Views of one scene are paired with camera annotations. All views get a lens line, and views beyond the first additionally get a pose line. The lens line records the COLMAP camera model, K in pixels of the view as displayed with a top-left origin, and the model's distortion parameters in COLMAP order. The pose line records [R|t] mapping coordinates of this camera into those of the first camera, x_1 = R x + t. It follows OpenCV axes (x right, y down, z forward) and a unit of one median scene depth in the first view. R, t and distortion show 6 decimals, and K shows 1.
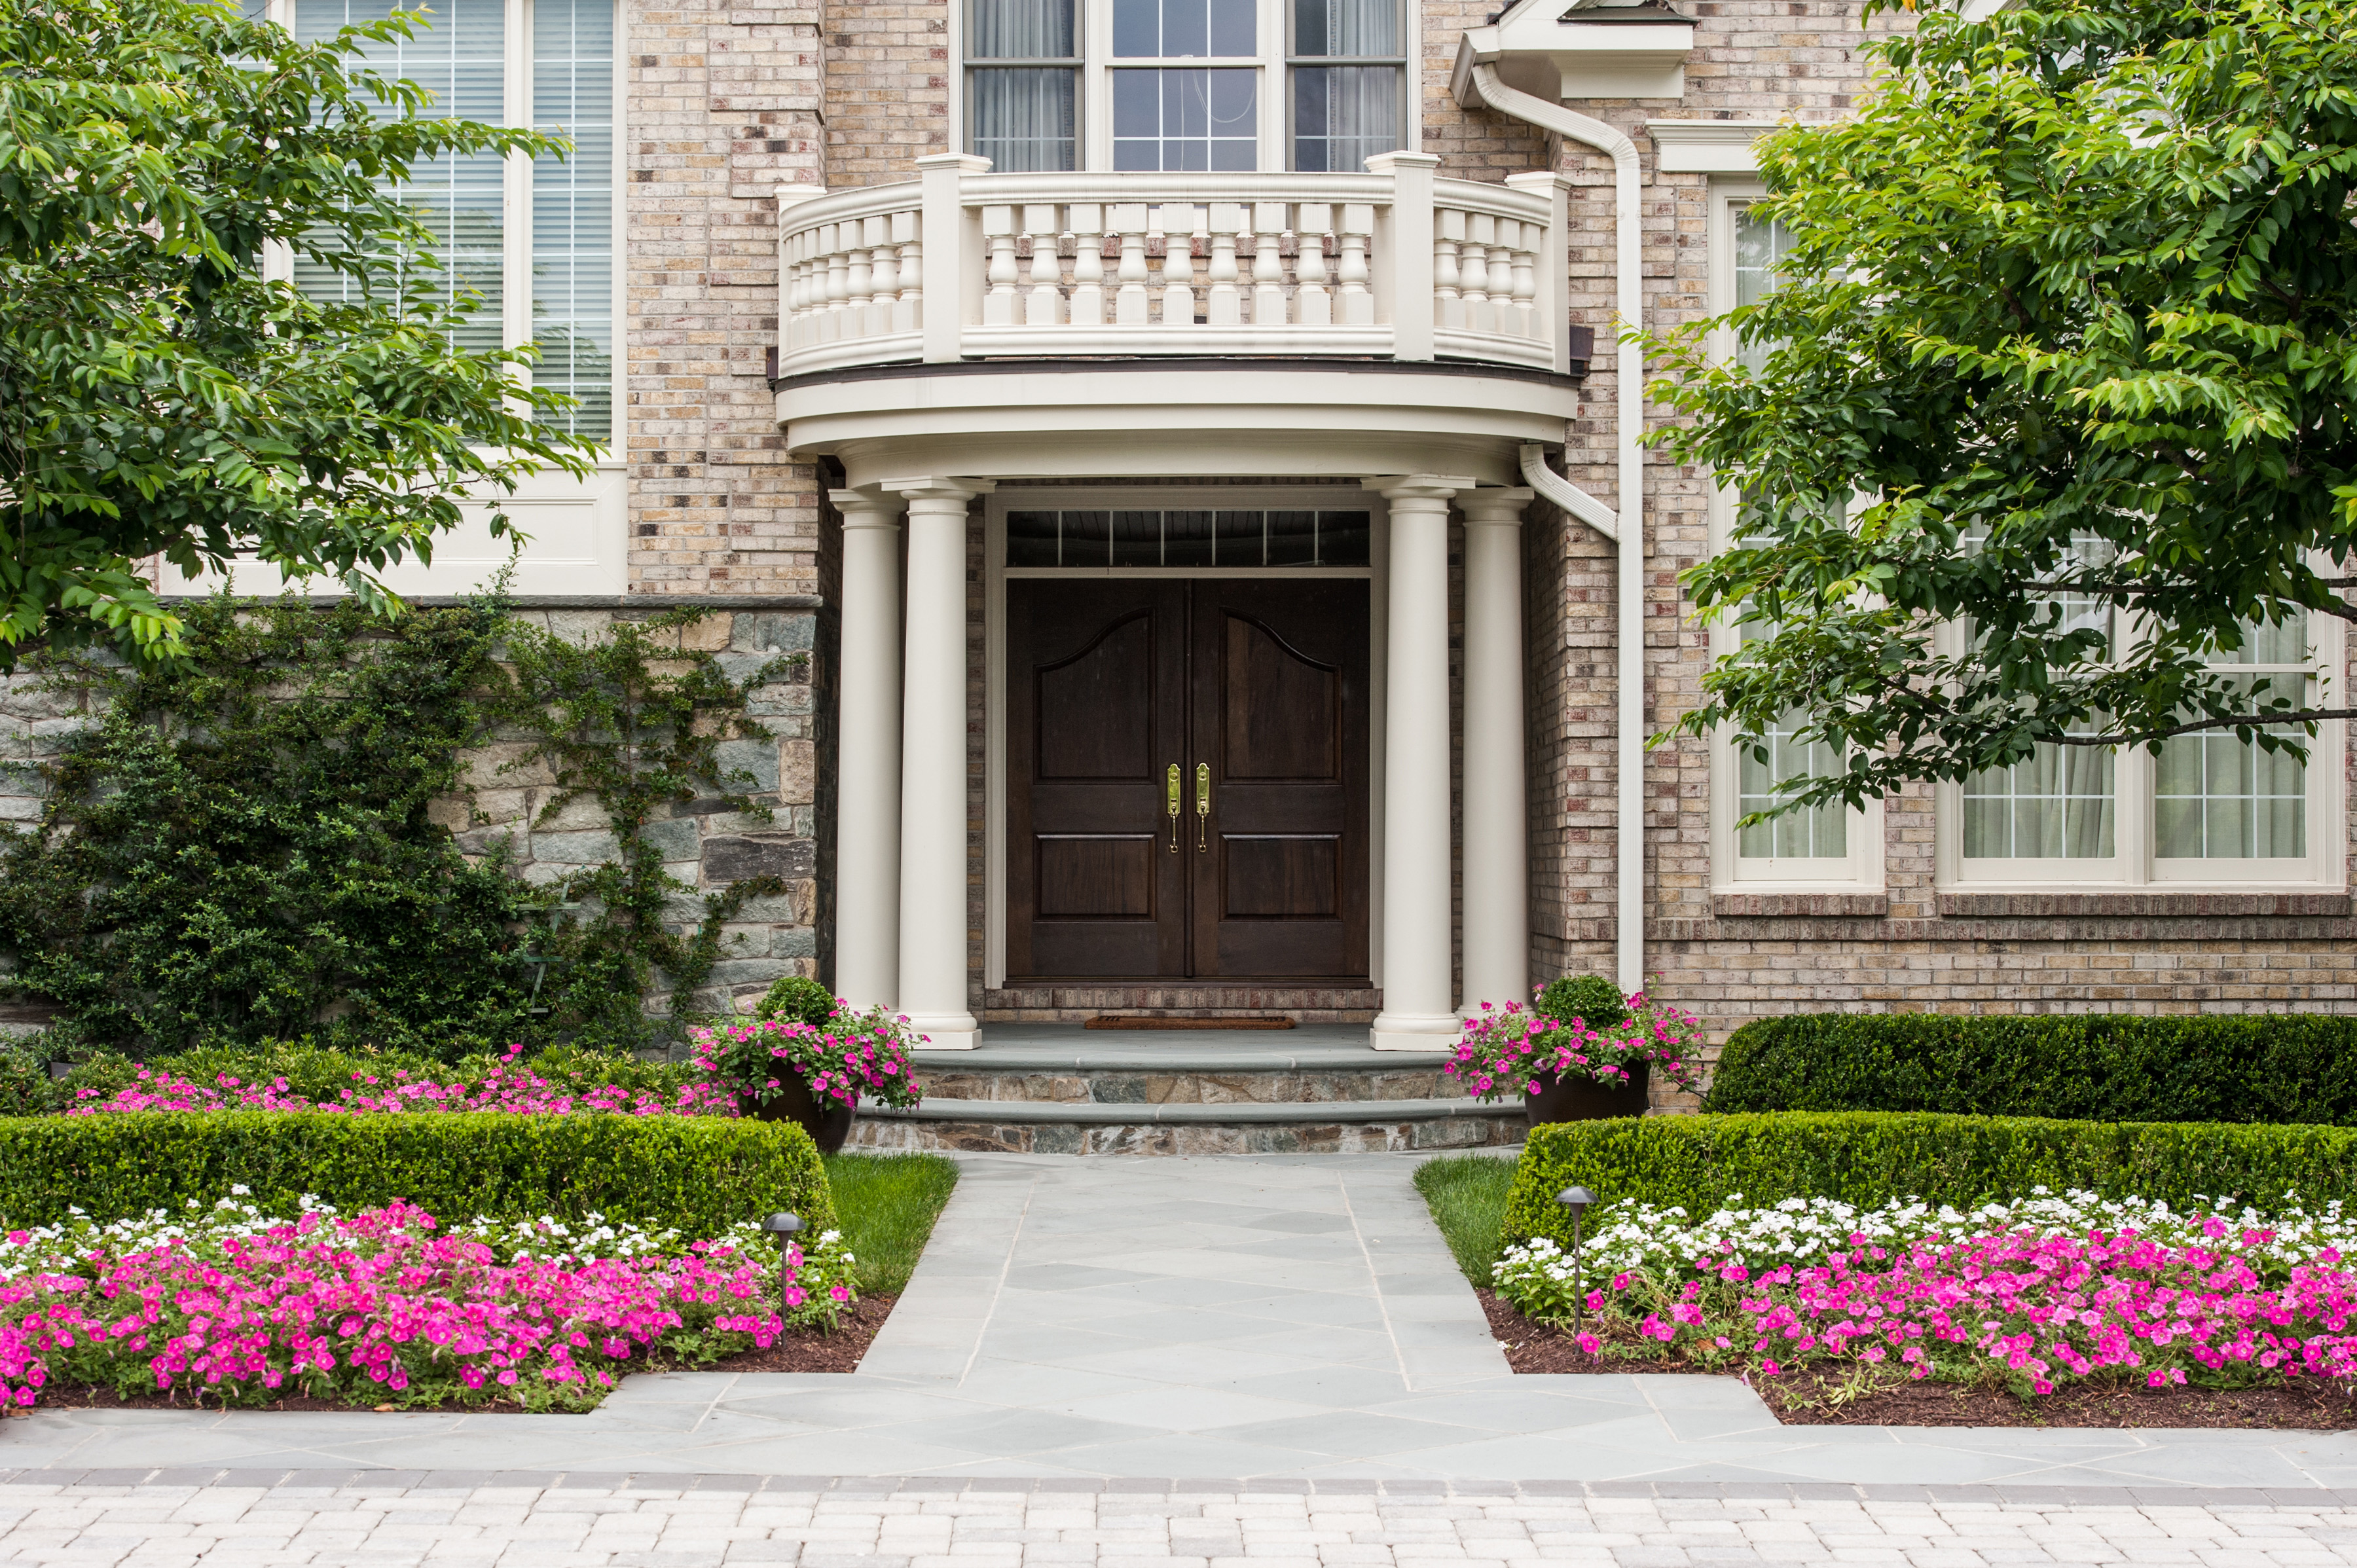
lens RADIAL K [[4736.0, 0, 1178.5], [0, 4736.0, 784.0], [0, 0, 1]] dist [-0.008608, -4.170989]
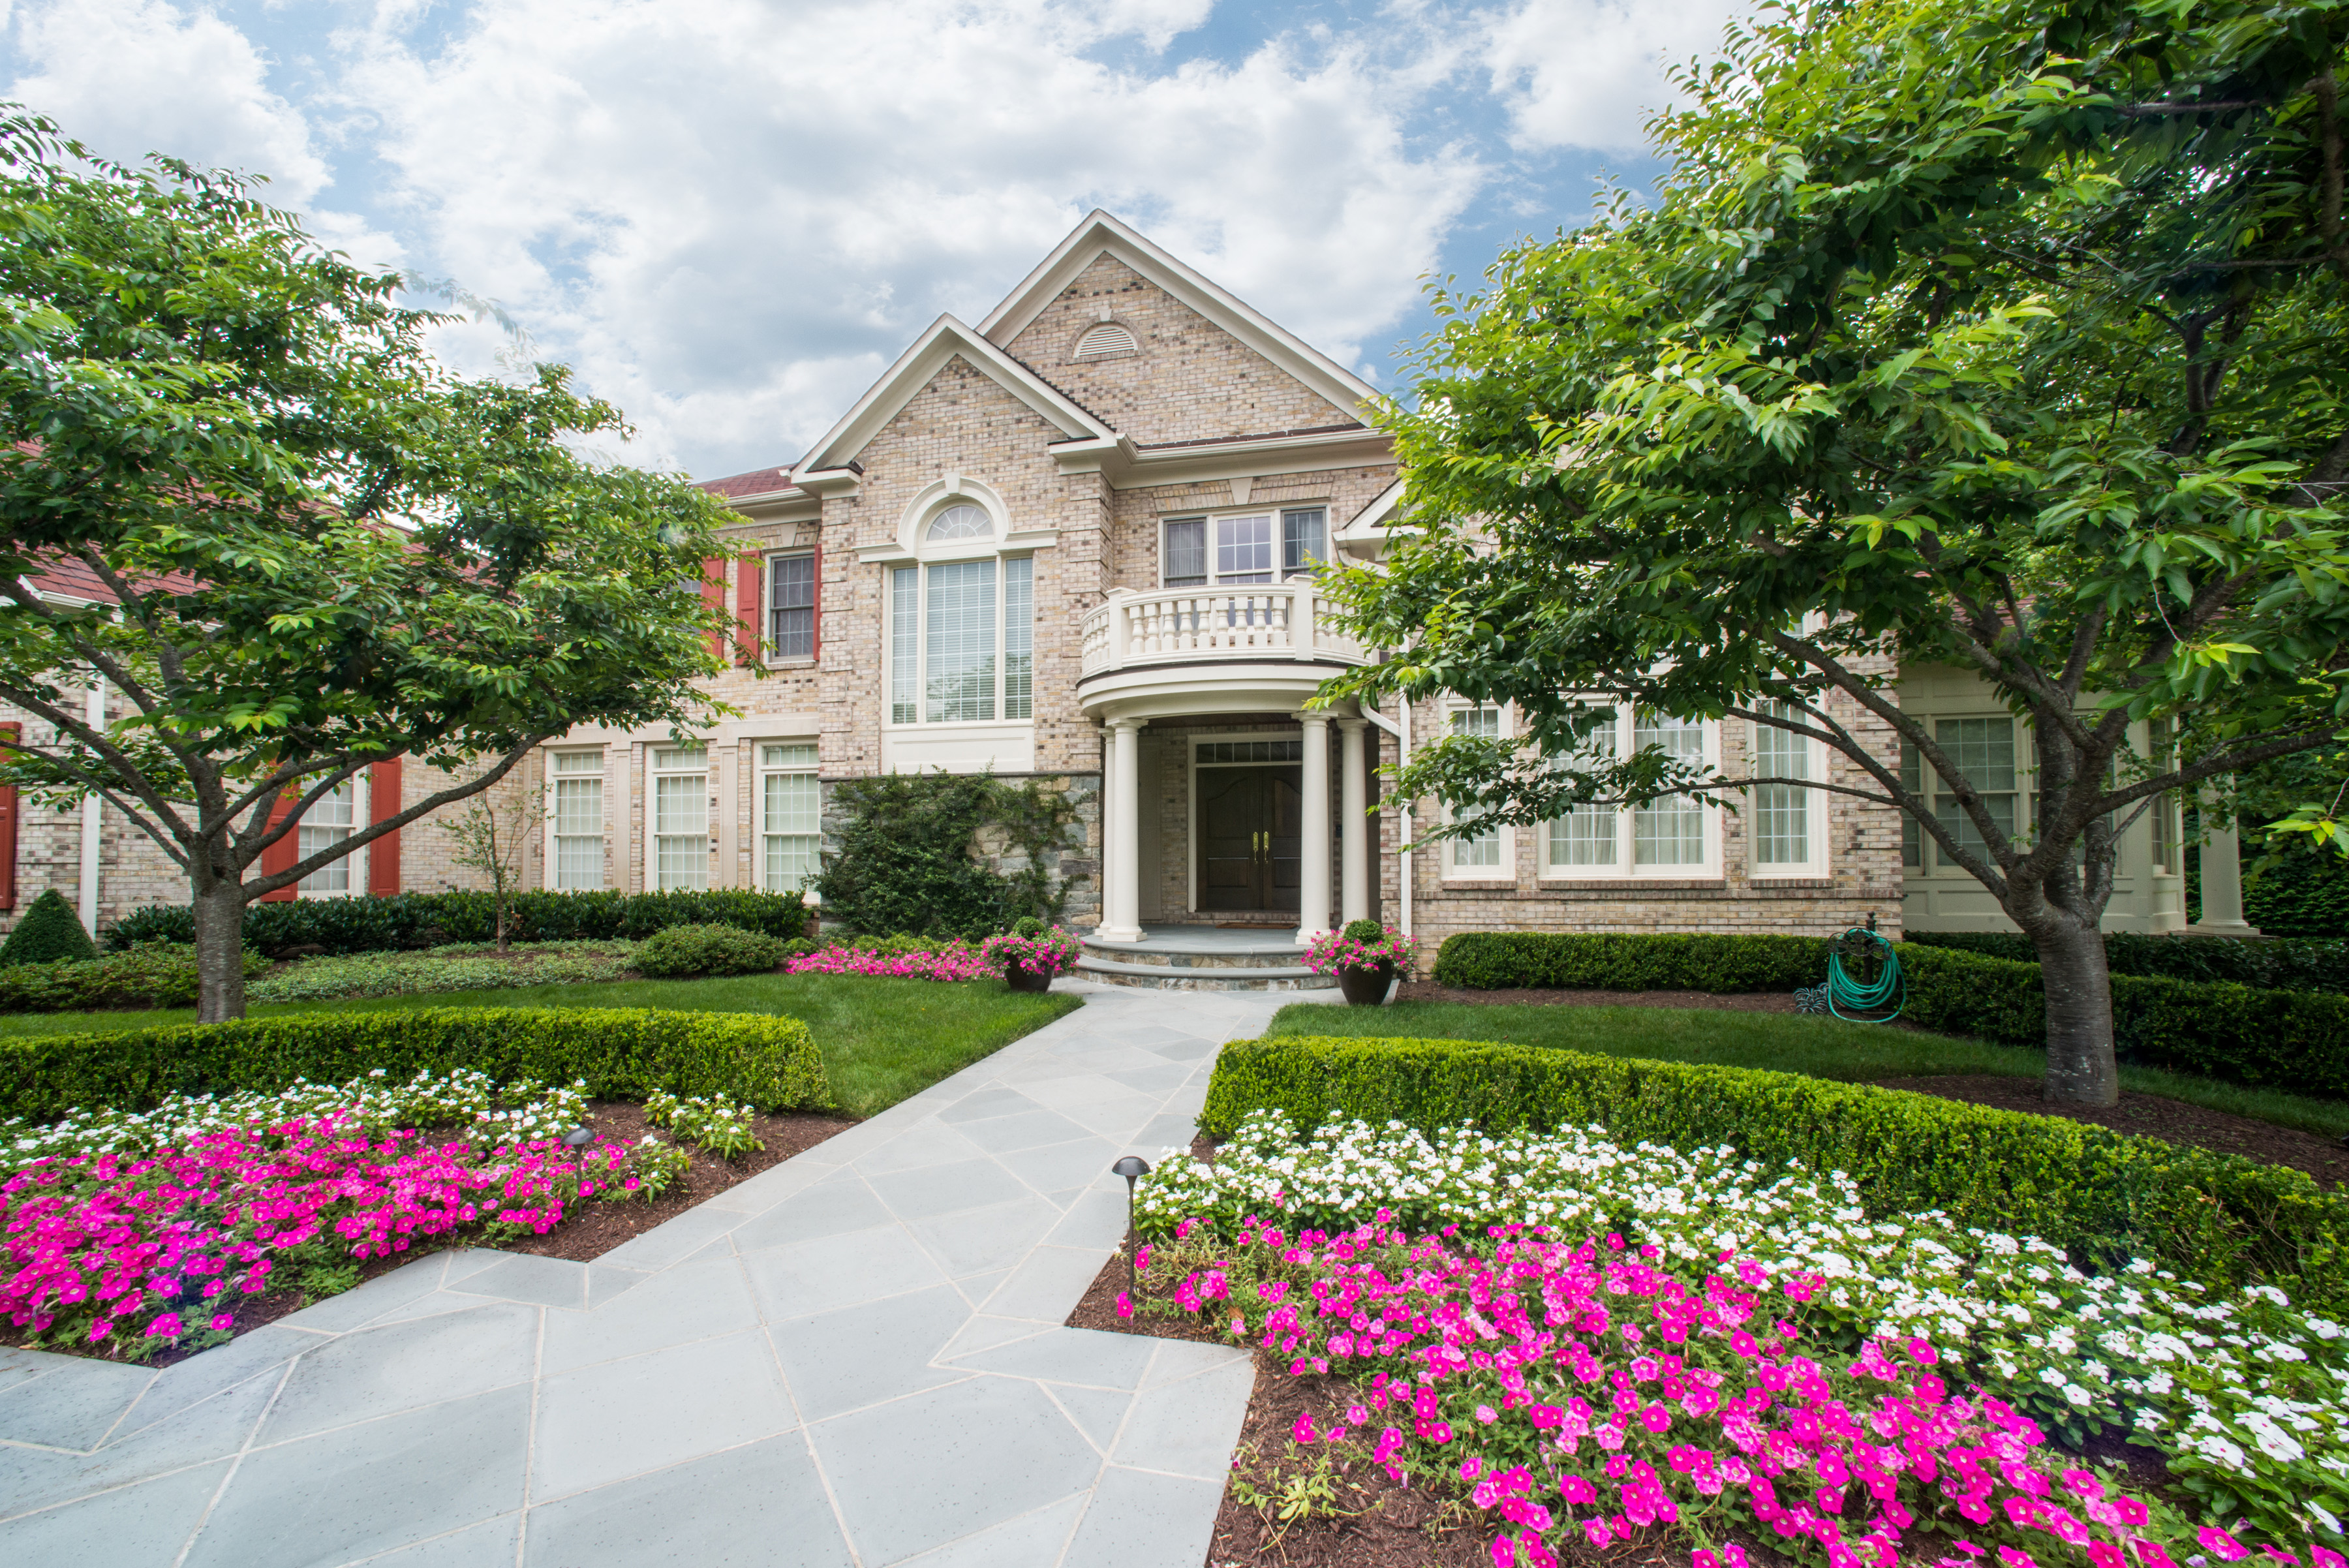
lens RADIAL K [[950.5, 0, 1174.3], [0, 950.5, 840.3], [0, 0, 1]] dist [-0.084853, 0.000043]
pose [[0.971120, -0.009322, -0.238410, 0.096815], [0.007264, 0.999928, -0.009509, 0.006255], [0.238481, 0.007503, 0.971118, 0.501357]]
